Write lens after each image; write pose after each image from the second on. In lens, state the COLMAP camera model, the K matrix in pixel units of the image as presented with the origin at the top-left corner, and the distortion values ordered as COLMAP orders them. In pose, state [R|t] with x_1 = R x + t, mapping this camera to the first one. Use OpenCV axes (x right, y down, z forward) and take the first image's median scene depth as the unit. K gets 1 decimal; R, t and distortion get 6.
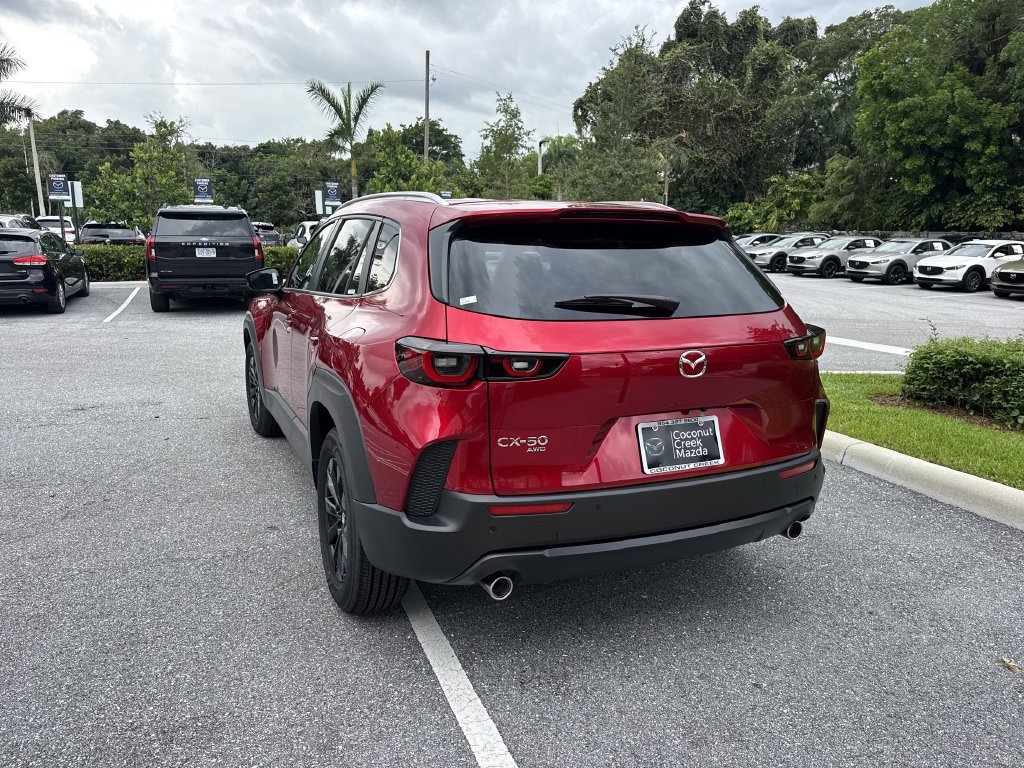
lens RADIAL K [[709.6, 0, 498.6], [0, 709.6, 386.7], [0, 0, 1]] dist [0.039797, -0.050285]
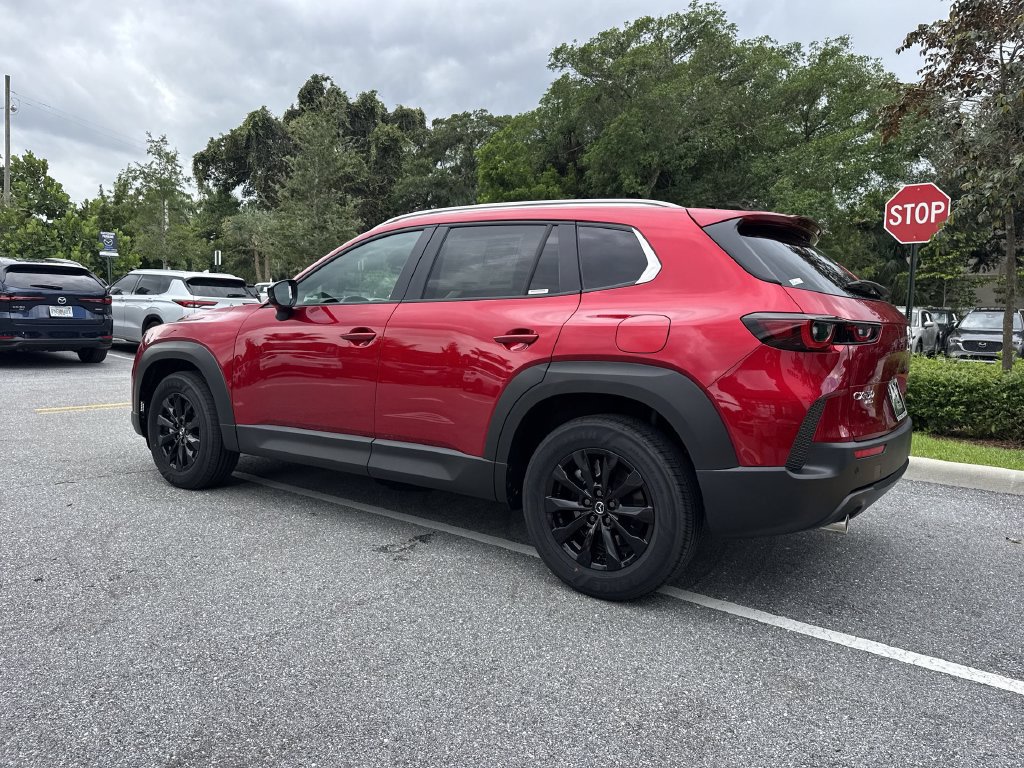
lens RADIAL K [[709.6, 0, 512.6], [0, 709.6, 385.1], [0, 0, 1]] dist [0.039797, -0.050285]
pose [[0.860630, -0.038316, 0.507788, -0.076548], [0.083548, 0.994277, -0.066577, 0.006385], [-0.502331, 0.099722, 0.858906, 0.017653]]
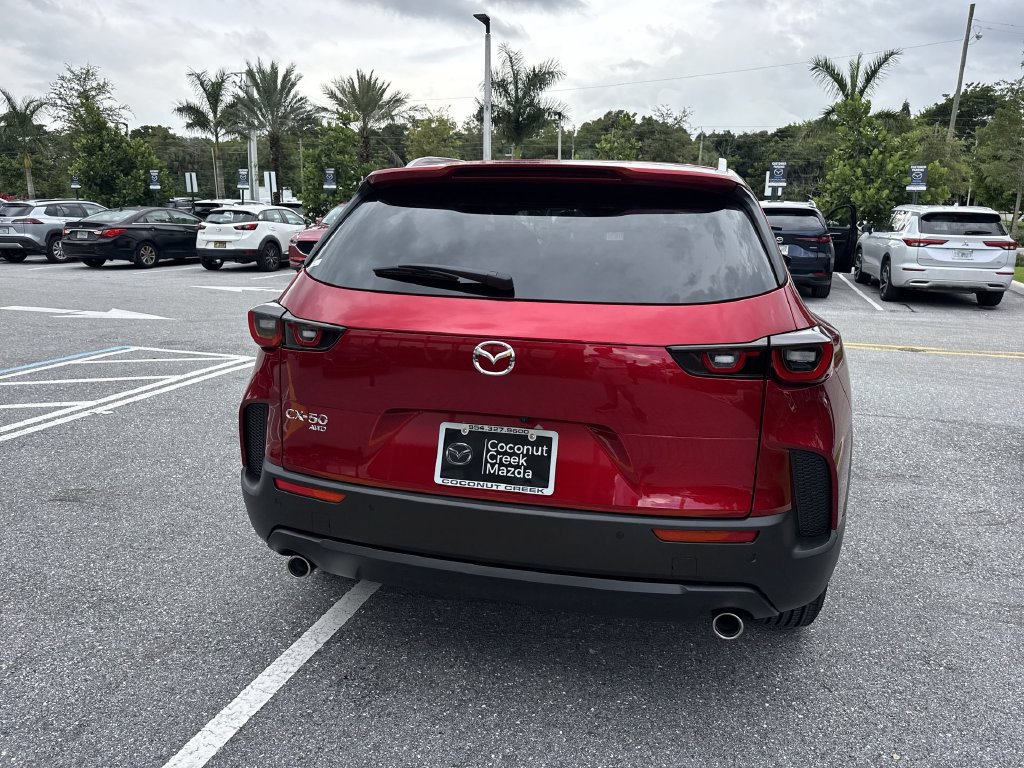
lens RADIAL K [[709.6, 0, 520.1], [0, 709.6, 378.6], [0, 0, 1]] dist [0.039797, -0.050285]
pose [[0.804104, 0.133159, -0.579384, 0.055376], [-0.128335, 0.990493, 0.049533, -0.003791], [0.580471, 0.034525, 0.813549, 0.028013]]
